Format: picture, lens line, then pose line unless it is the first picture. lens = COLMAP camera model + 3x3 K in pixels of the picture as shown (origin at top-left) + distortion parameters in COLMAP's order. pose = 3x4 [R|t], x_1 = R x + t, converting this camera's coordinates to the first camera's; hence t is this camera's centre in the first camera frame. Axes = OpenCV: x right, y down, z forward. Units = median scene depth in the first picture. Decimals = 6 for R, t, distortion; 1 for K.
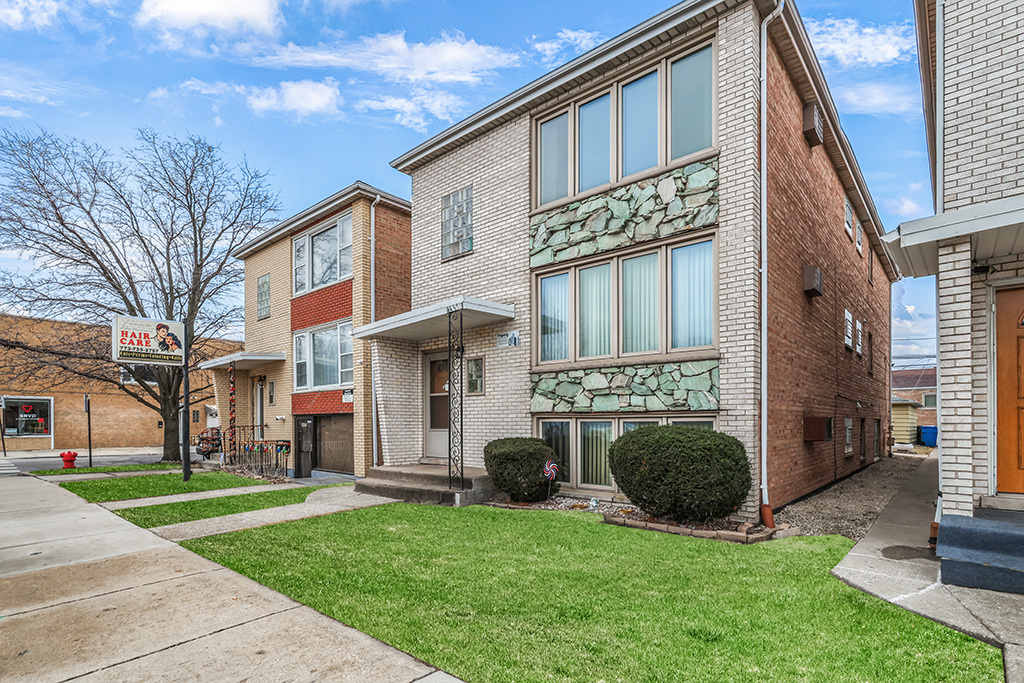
lens RADIAL K [[496.2, 0, 509.0], [0, 496.2, 330.4], [0, 0, 1]] dist [-0.040651, 0.030962]
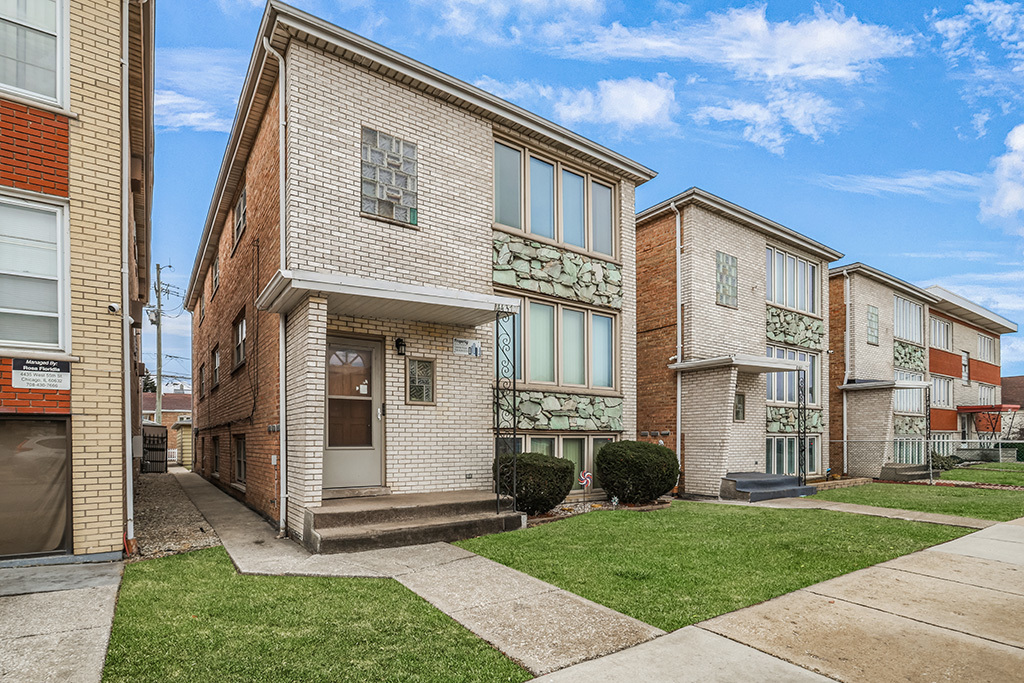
lens RADIAL K [[496.2, 0, 509.0], [0, 496.2, 330.4], [0, 0, 1]] dist [-0.040651, 0.030962]
pose [[0.259919, 0.195580, 0.945616, -0.951782], [-0.189463, 0.970568, -0.148664, 0.121430], [-0.946861, -0.140519, 0.289325, 0.735961]]
